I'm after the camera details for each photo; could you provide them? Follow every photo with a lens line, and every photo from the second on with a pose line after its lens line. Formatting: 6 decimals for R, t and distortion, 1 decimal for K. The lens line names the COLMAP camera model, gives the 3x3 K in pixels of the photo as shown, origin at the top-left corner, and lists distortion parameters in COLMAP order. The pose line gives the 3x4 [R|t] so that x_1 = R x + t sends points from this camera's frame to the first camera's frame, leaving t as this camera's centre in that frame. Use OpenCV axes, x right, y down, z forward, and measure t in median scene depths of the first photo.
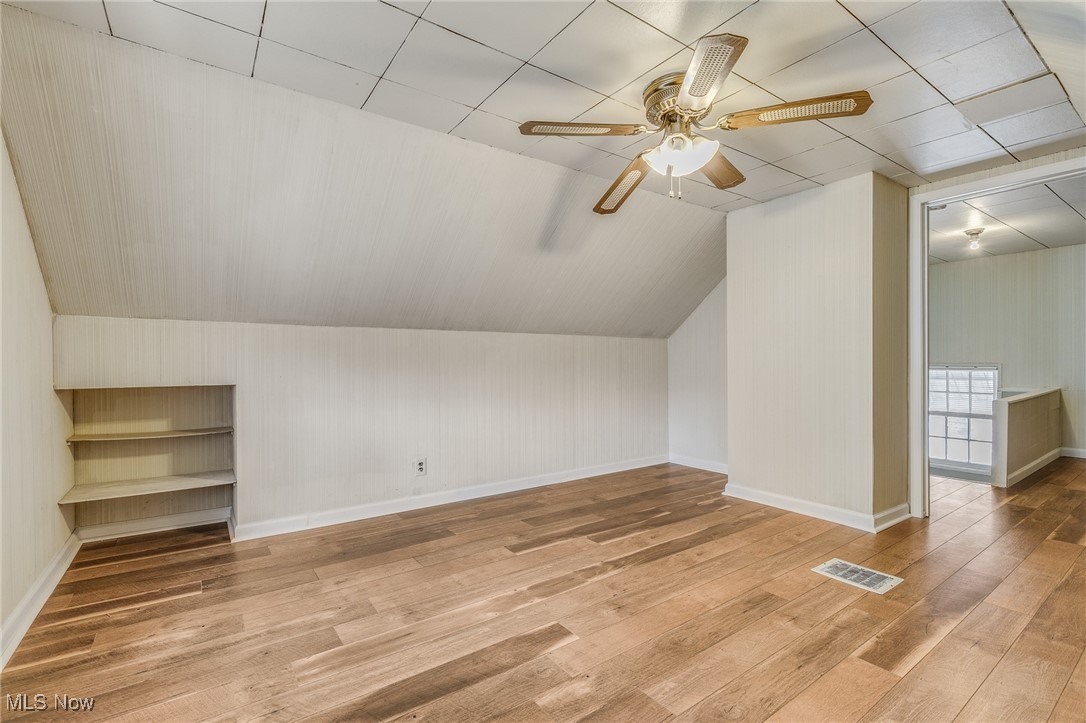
lens RADIAL K [[493.8, 0, 551.8], [0, 493.8, 361.5], [0, 0, 1]] dist [-0.000973, -0.000136]
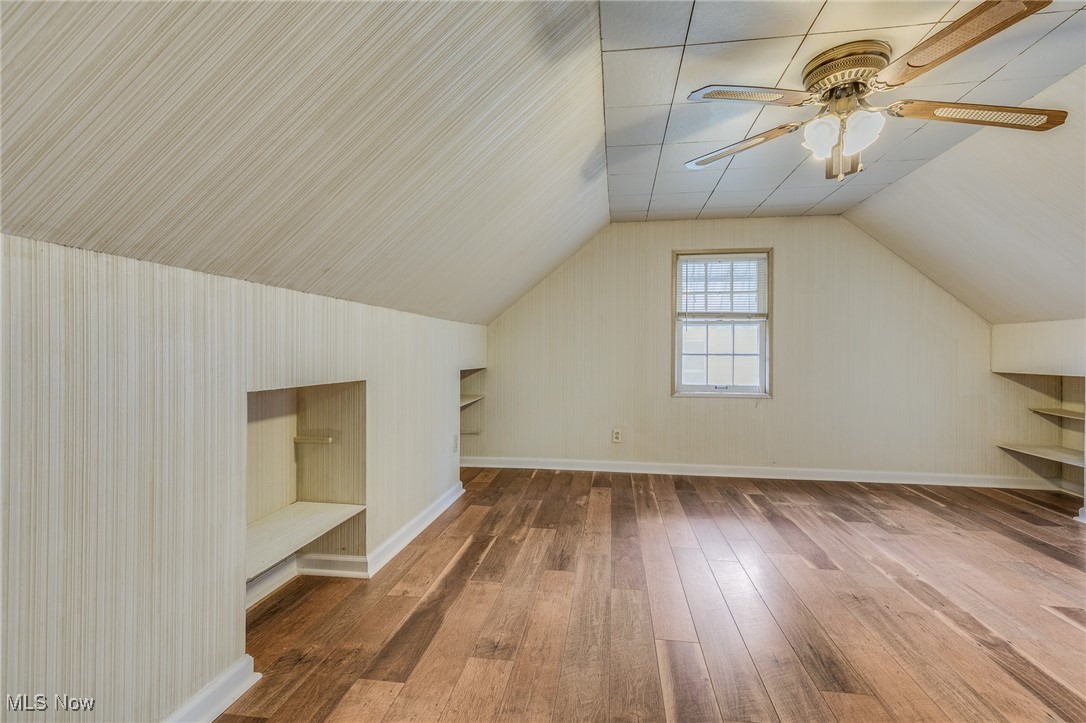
lens RADIAL K [[493.8, 0, 543.5], [0, 493.8, 355.9], [0, 0, 1]] dist [-0.000973, -0.000136]
pose [[-0.698464, 0.006824, -0.715613, 0.973626], [-0.001249, 0.999941, 0.010755, -0.008494], [0.715644, 0.008405, -0.698414, 0.923804]]
